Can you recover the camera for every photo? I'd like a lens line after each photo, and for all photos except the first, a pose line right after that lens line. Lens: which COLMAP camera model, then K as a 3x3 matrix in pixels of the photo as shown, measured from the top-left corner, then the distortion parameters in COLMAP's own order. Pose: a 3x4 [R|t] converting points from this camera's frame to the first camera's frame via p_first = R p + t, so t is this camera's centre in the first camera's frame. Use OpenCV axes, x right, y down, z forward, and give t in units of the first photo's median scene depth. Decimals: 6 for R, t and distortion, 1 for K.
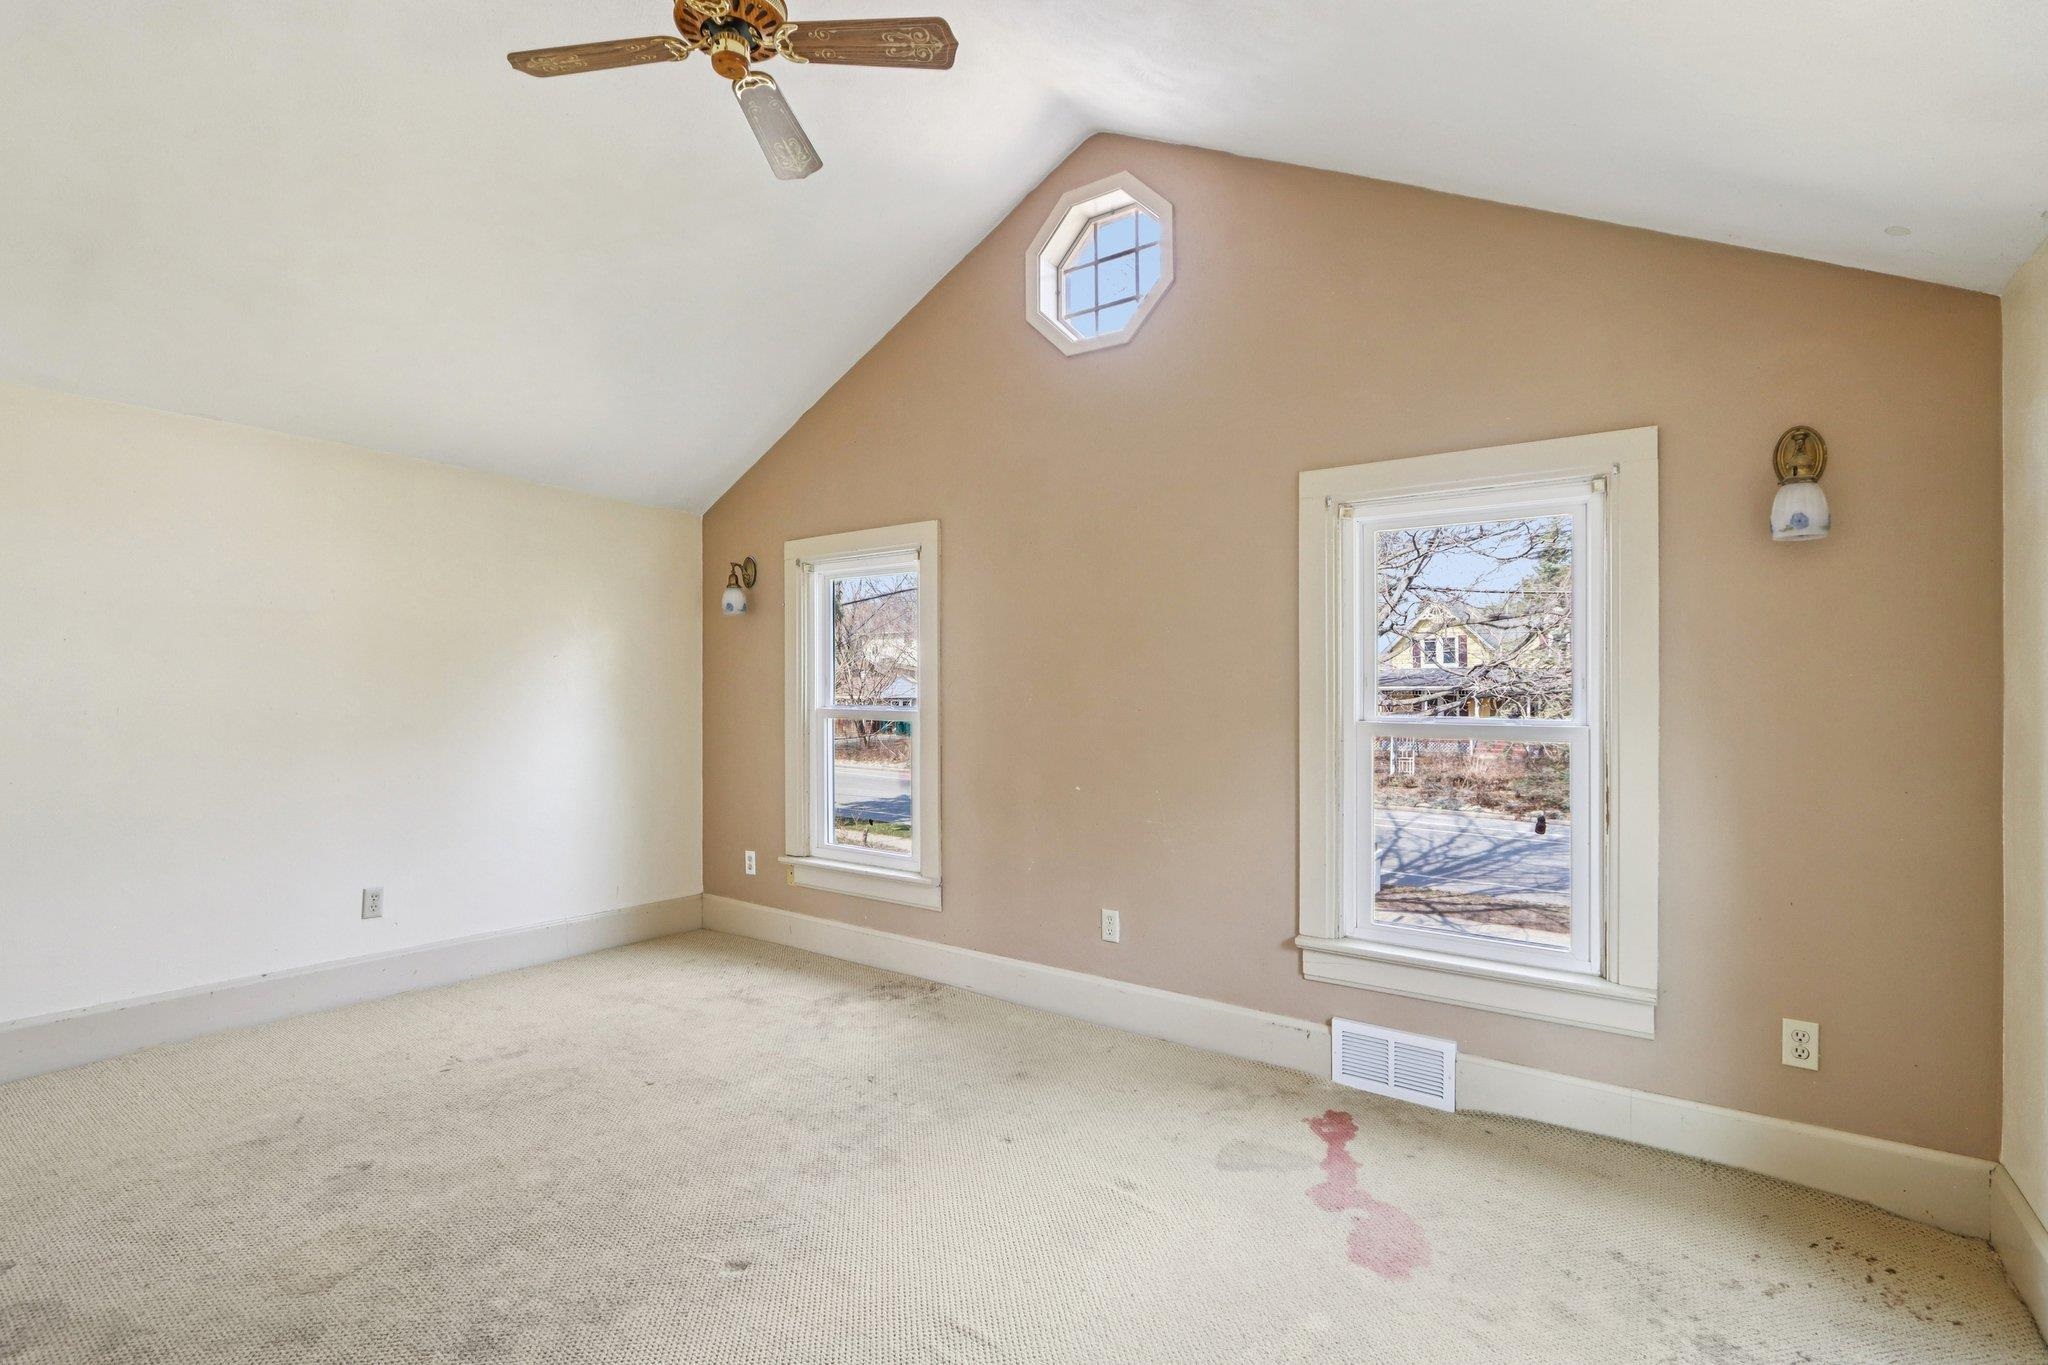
lens RADIAL K [[956.2, 0, 1024.0], [0, 956.2, 682.5], [0, 0, 1]] dist [-0.005719, 0.000099]
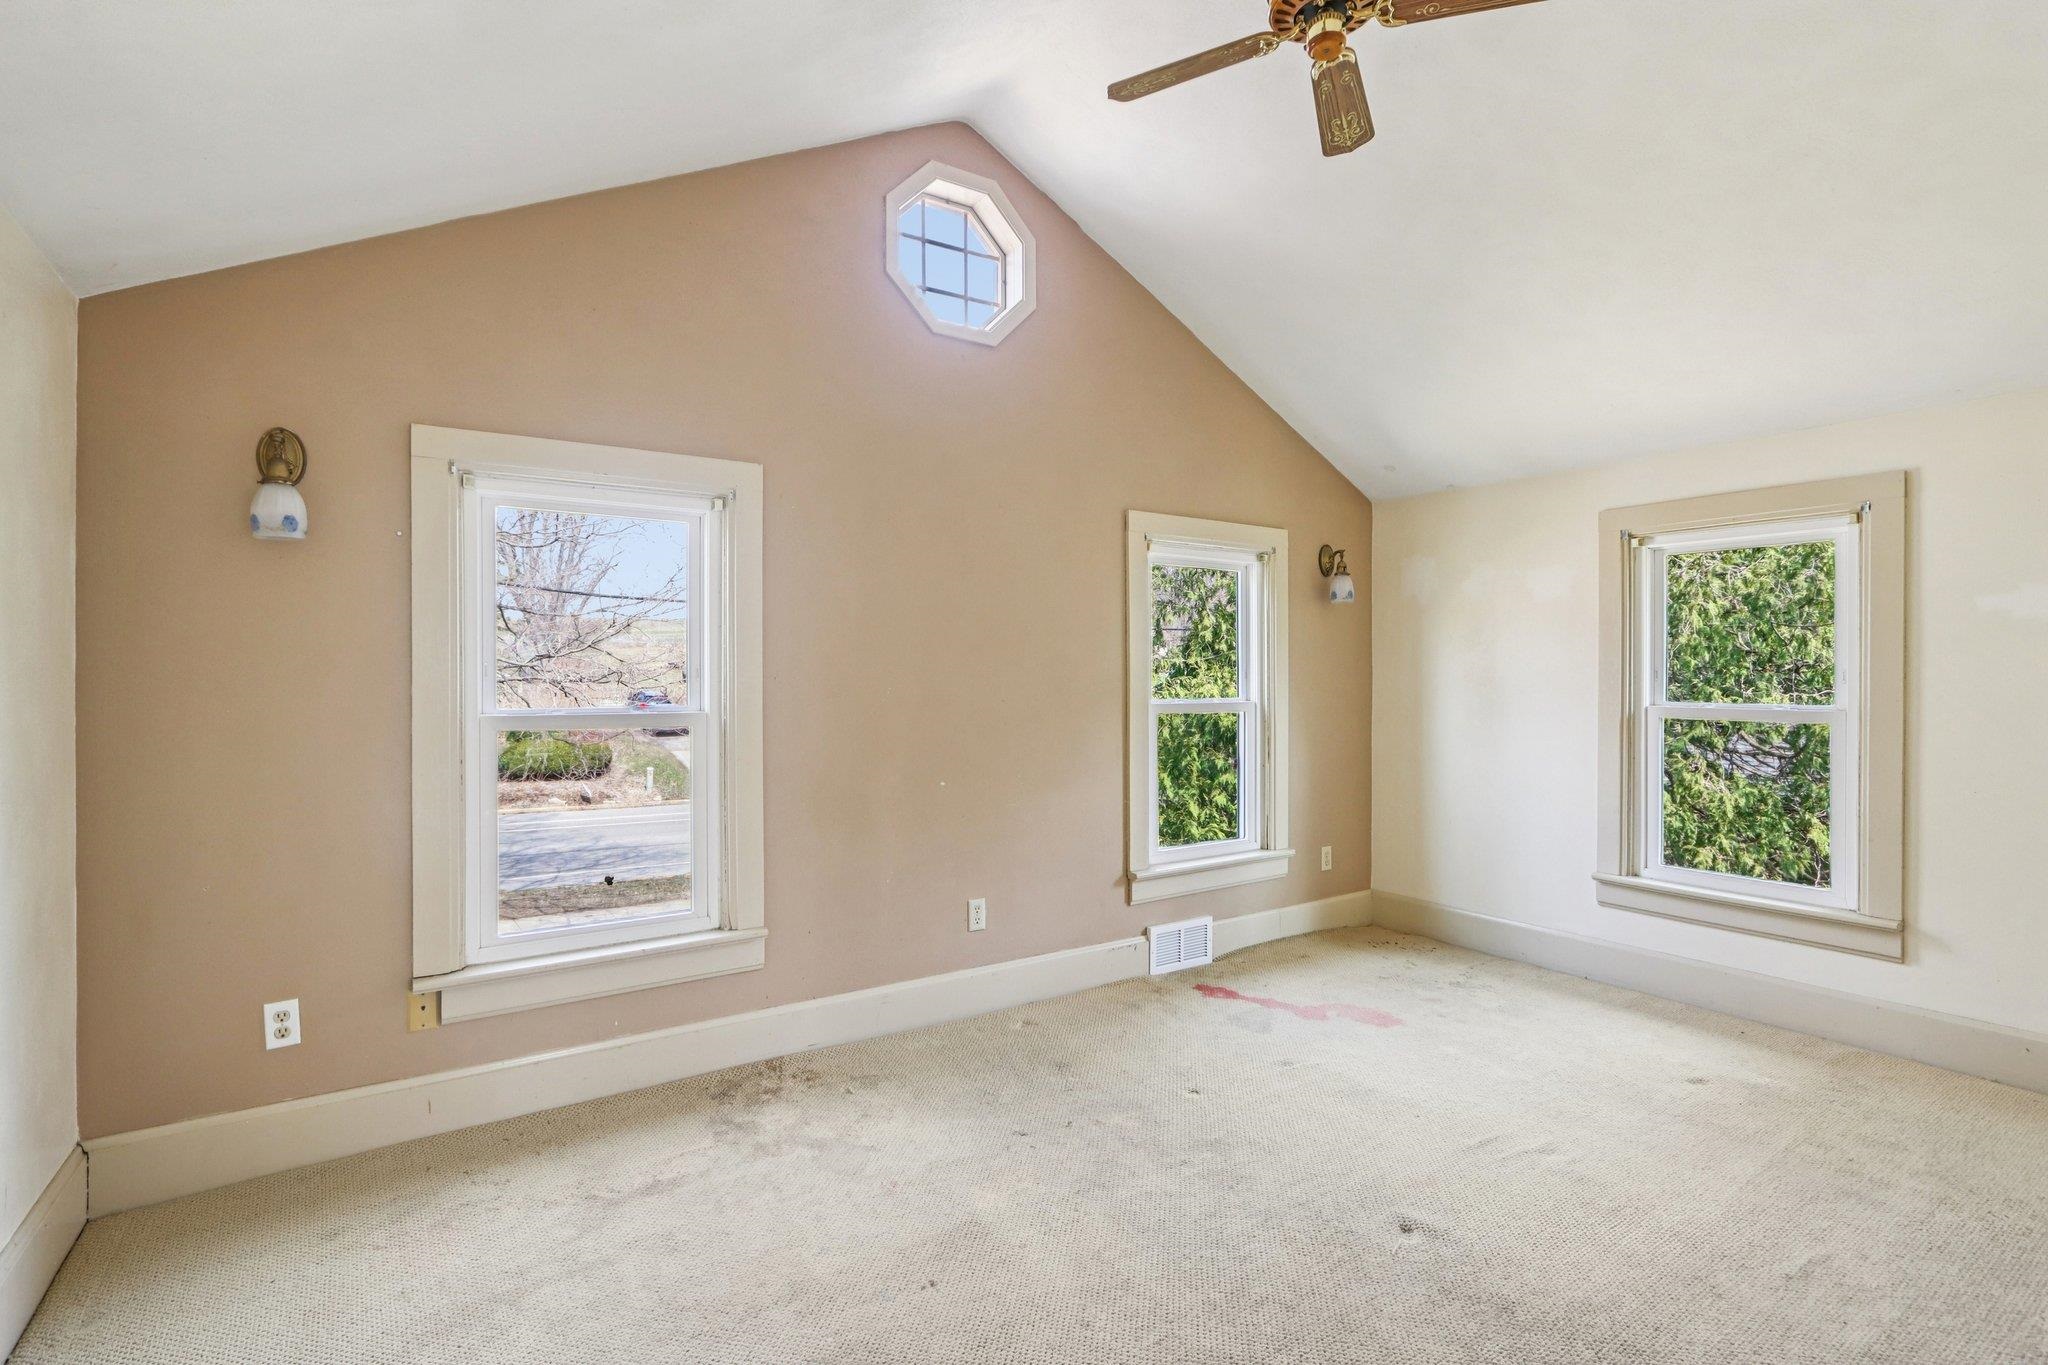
lens RADIAL K [[954.7, 0, 1016.8], [0, 954.7, 667.6], [0, 0, 1]] dist [-0.002882, -0.000308]
pose [[0.346270, 0.009025, 0.938092, -0.841785], [-0.002290, 0.999959, -0.008775, 0.002379], [-0.938132, 0.000890, 0.346276, 0.610166]]
